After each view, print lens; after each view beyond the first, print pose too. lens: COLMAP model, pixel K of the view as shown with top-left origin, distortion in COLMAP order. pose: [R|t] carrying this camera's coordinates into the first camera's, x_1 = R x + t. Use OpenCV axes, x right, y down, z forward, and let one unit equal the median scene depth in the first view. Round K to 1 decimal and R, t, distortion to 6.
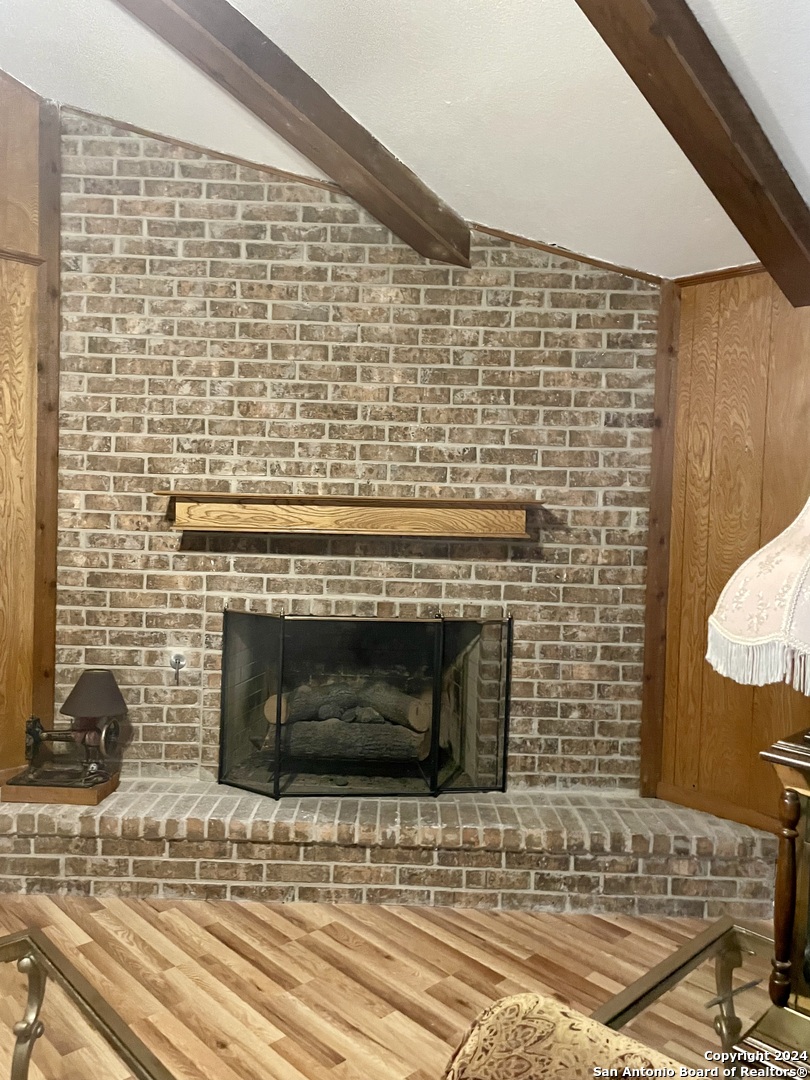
lens RADIAL K [[816.4, 0, 404.5], [0, 816.4, 527.3], [0, 0, 1]] dist [0.100632, -0.137399]
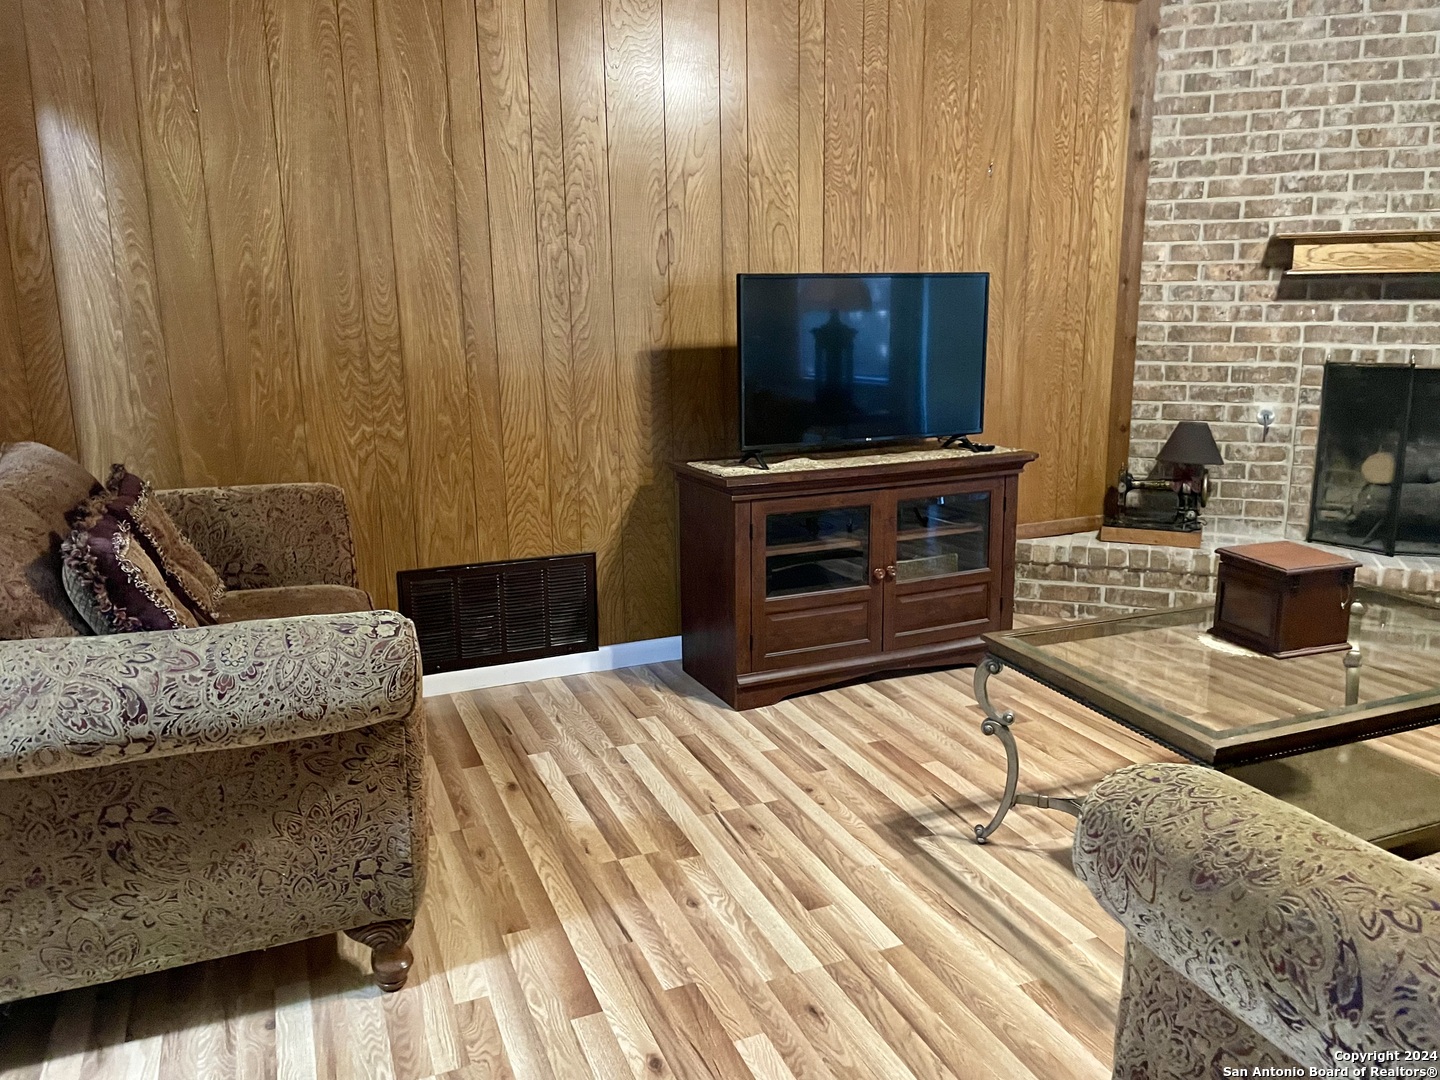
lens RADIAL K [[1089.9, 0, 722.0], [0, 1089.9, 519.5], [0, 0, 1]] dist [0.103104, -0.137192]
pose [[0.930234, 0.034865, -0.365308, -0.392935], [0.025902, 0.986755, 0.160134, 0.056898], [0.366052, -0.158424, 0.917010, -0.450605]]
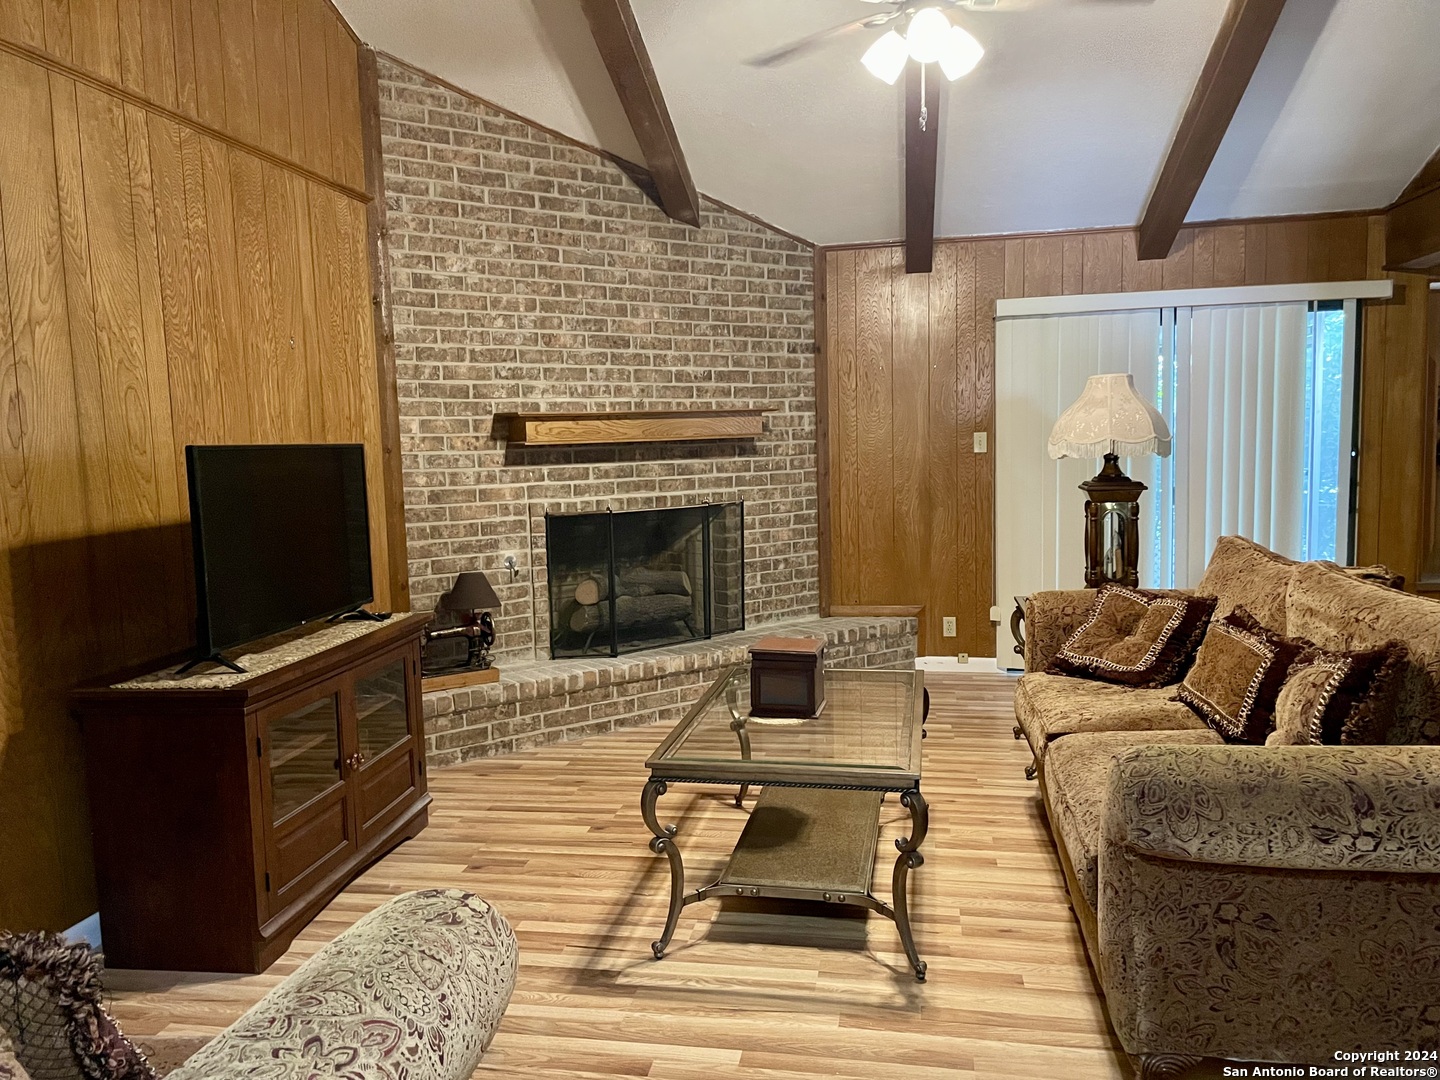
lens RADIAL K [[1088.5, 0, 707.8], [0, 1088.5, 541.9], [0, 0, 1]] dist [0.100632, -0.137399]
pose [[0.815114, -0.107694, 0.569202, -0.922703], [0.072526, 0.993808, 0.084171, 0.026281], [-0.574742, -0.027327, 0.817878, -0.407925]]
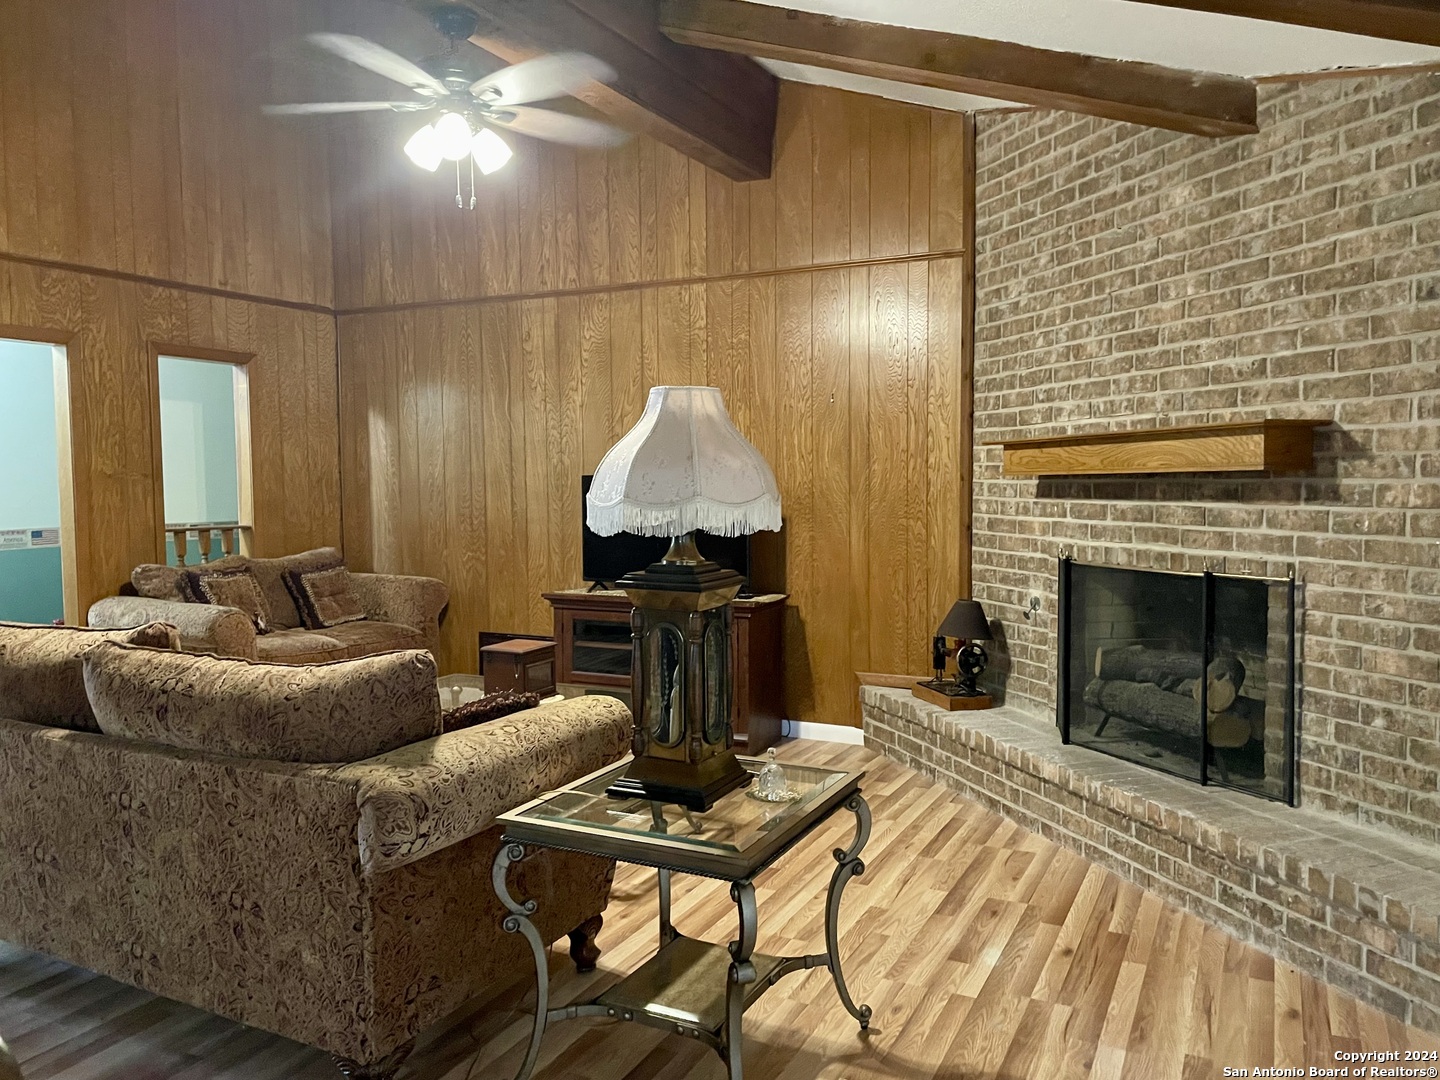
lens RADIAL K [[1088.5, 0, 707.8], [0, 1088.5, 541.9], [0, 0, 1]] dist [0.100632, -0.137399]
pose [[0.318594, 0.021833, -0.947640, 0.920959], [-0.013364, 0.999739, 0.018541, 0.064880], [0.947797, 0.006757, 0.318802, 0.161074]]
